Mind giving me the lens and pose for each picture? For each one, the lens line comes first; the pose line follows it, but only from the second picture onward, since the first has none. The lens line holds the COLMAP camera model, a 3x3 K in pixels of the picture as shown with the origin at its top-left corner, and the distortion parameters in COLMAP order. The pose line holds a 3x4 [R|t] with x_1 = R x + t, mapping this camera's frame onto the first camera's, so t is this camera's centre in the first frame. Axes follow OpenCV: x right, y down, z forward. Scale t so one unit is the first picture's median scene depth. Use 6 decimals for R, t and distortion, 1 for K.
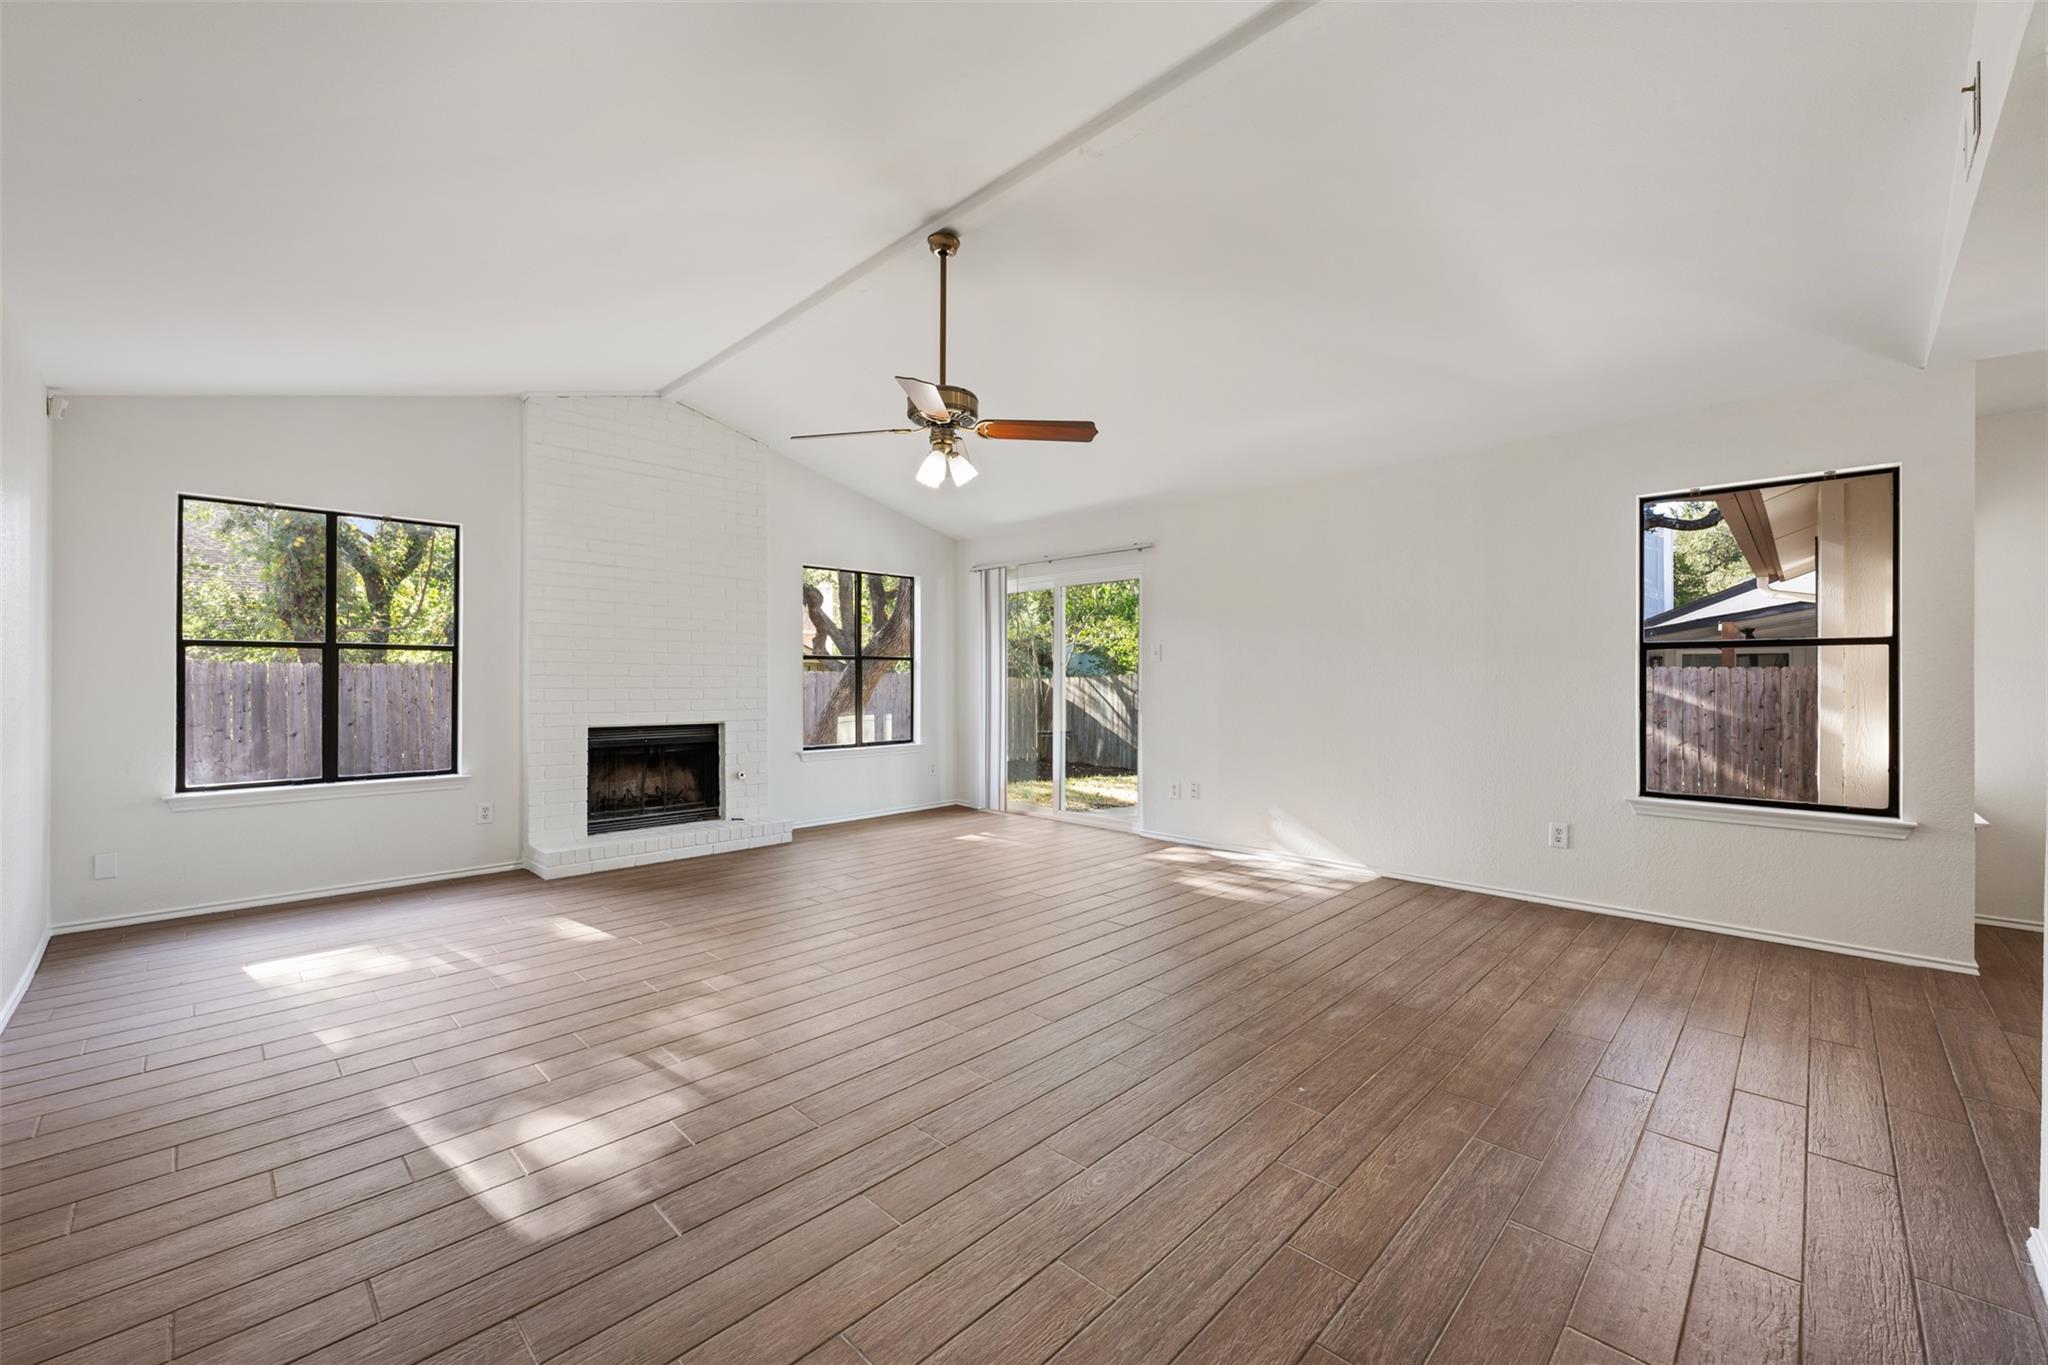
lens RADIAL K [[814.4, 0, 1045.6], [0, 814.4, 684.2], [0, 0, 1]] dist [-0.001159, -0.000521]
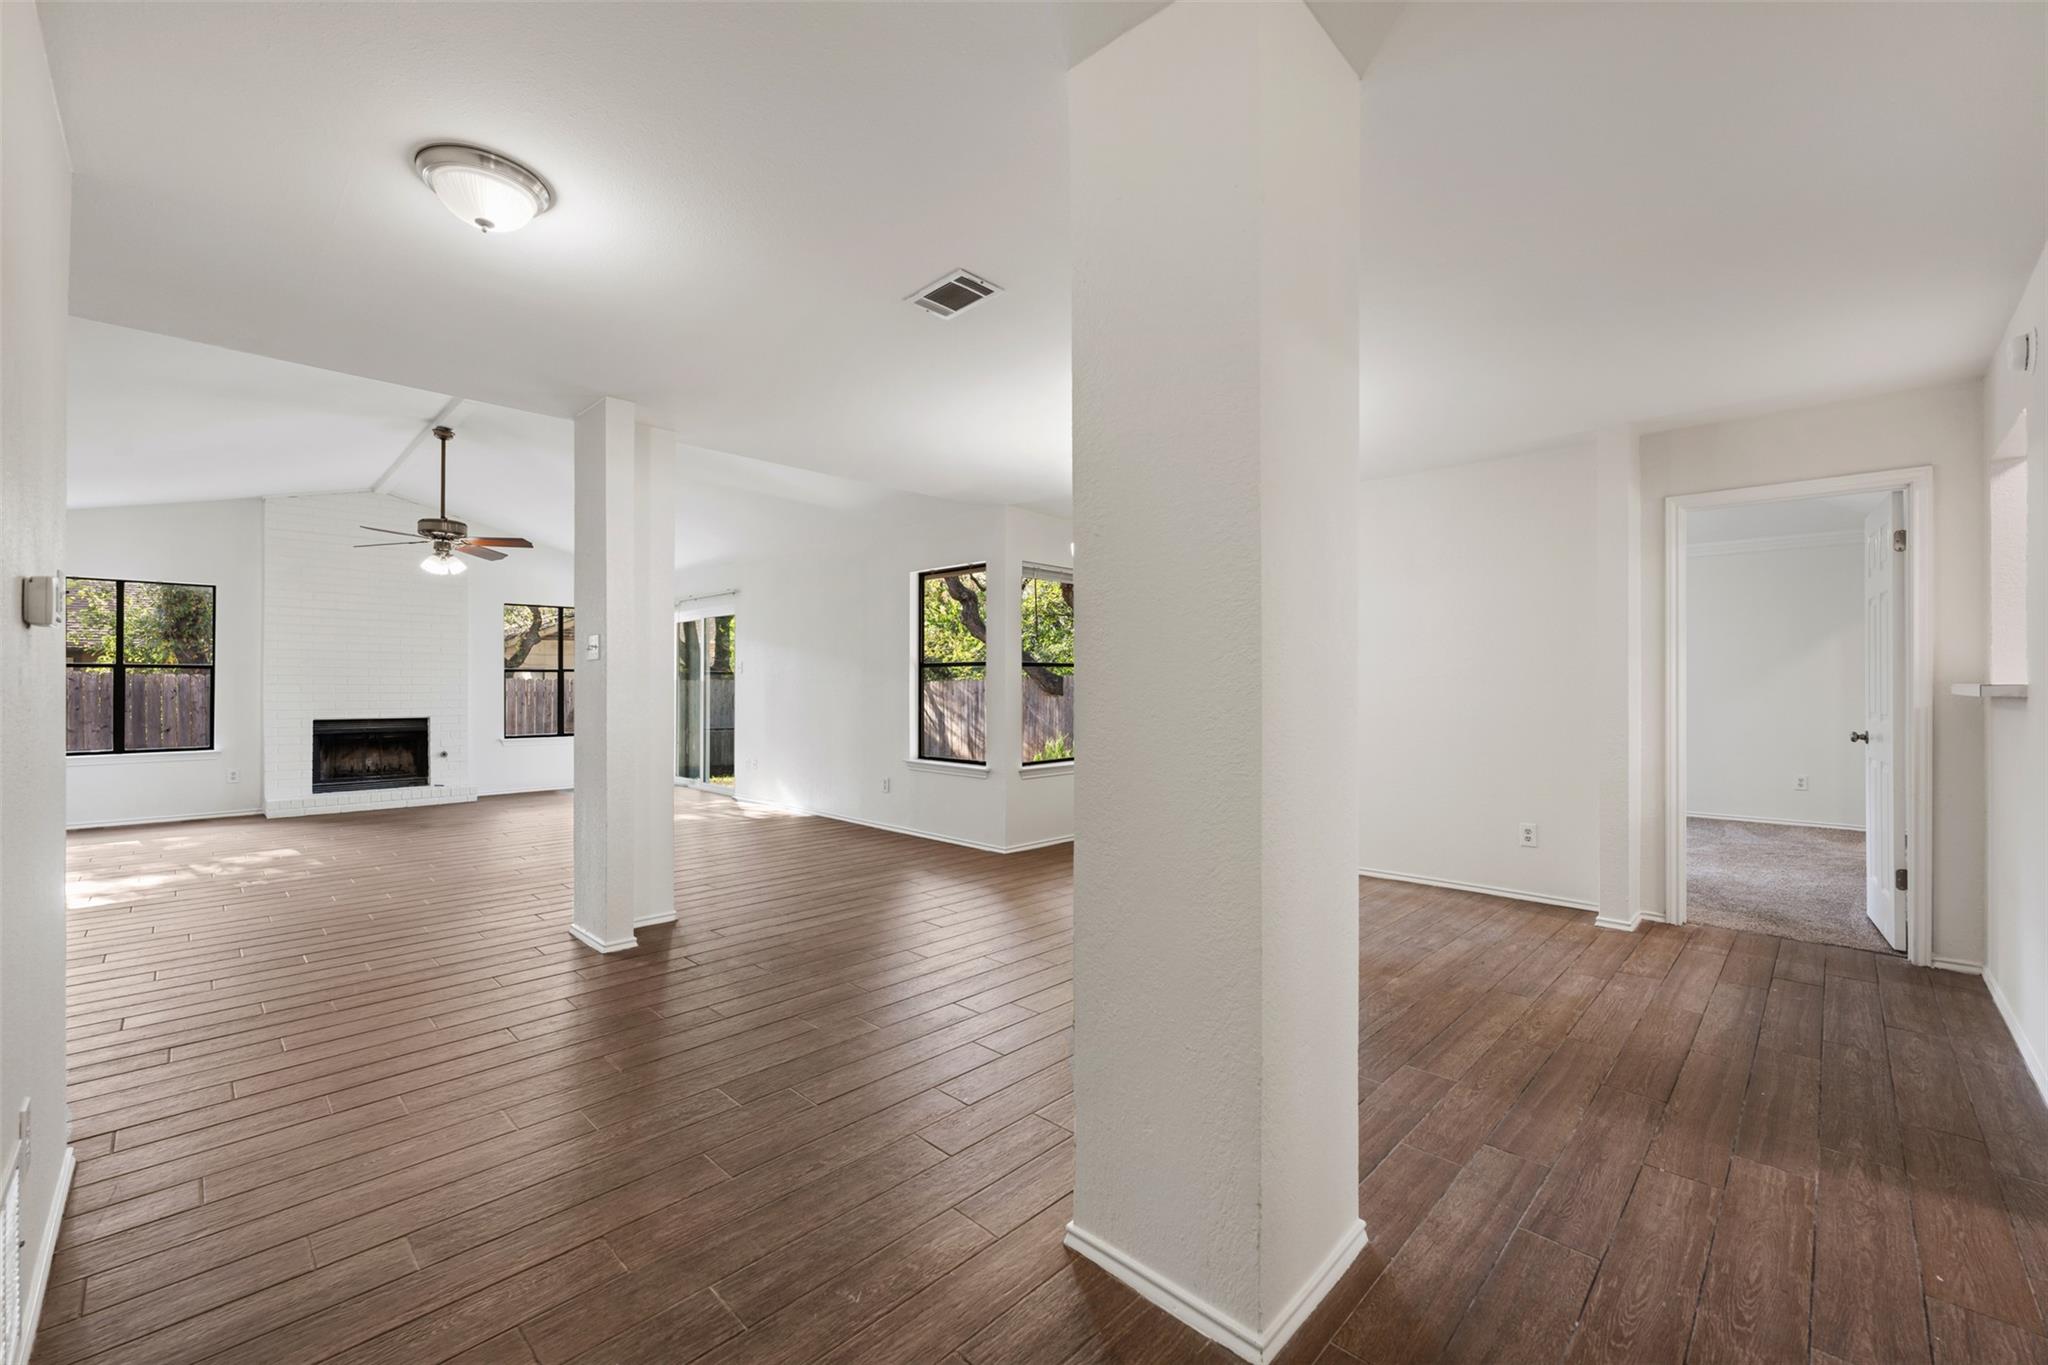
lens RADIAL K [[814.4, 0, 1020.4], [0, 814.4, 682.6], [0, 0, 1]] dist [-0.001159, -0.000521]
pose [[0.999989, -0.002962, -0.003551, 0.721515], [0.002940, 0.999977, -0.006154, -0.001428], [0.003570, 0.006143, 0.999975, -0.465196]]
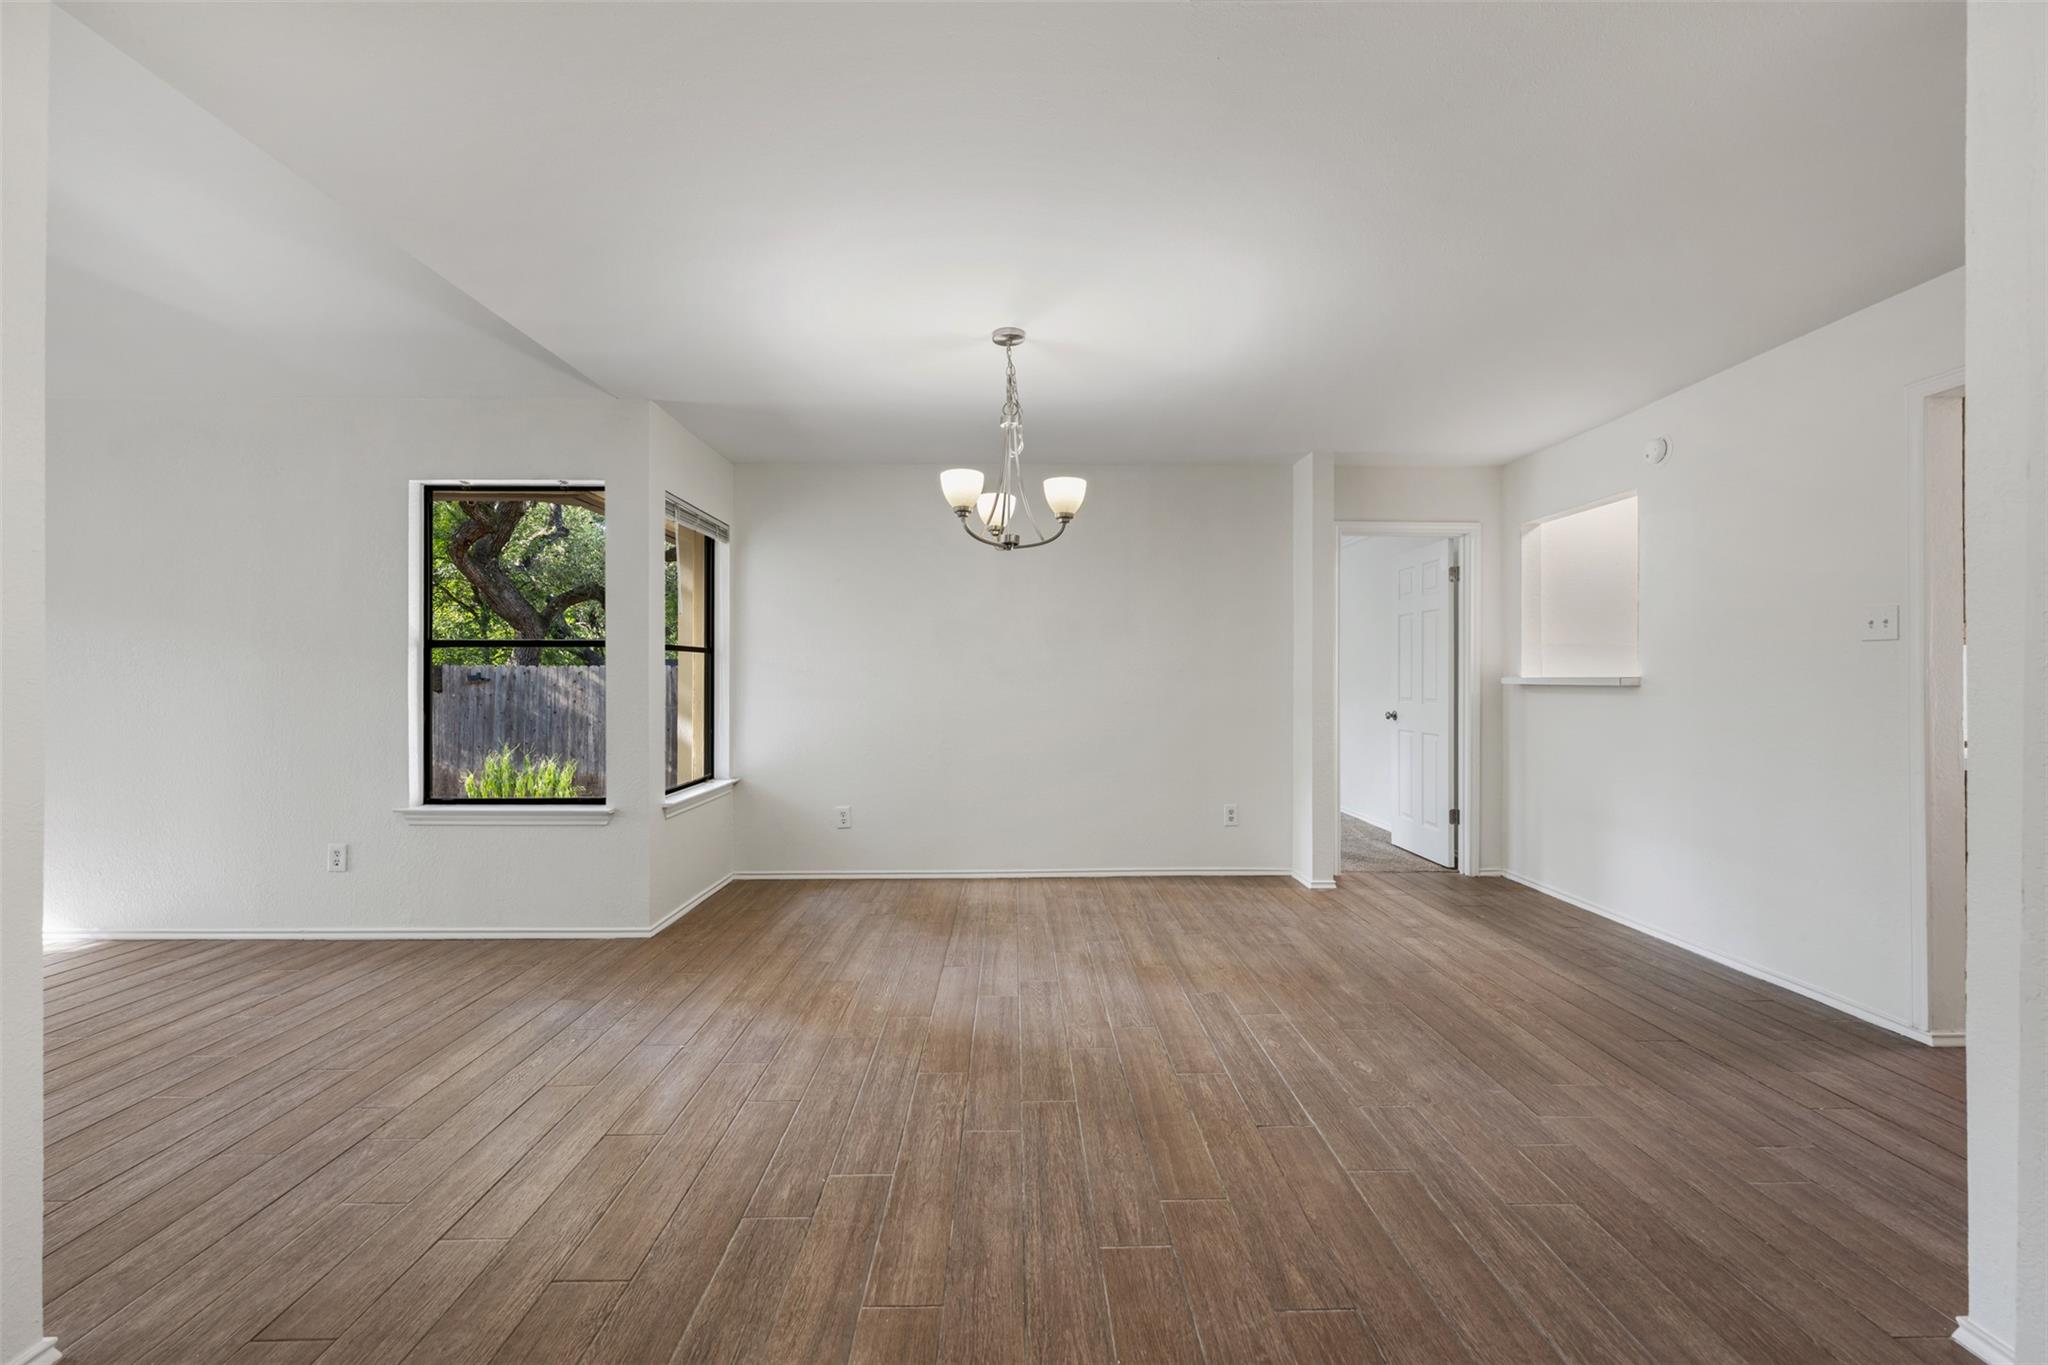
lens RADIAL K [[814.4, 0, 1018.4], [0, 814.4, 680.1], [0, 0, 1]] dist [-0.001159, -0.000521]
pose [[0.713523, -0.005179, 0.700613, 0.434867], [0.004856, 0.999985, 0.002447, -0.002908], [-0.700615, 0.001657, 0.713538, -0.110347]]
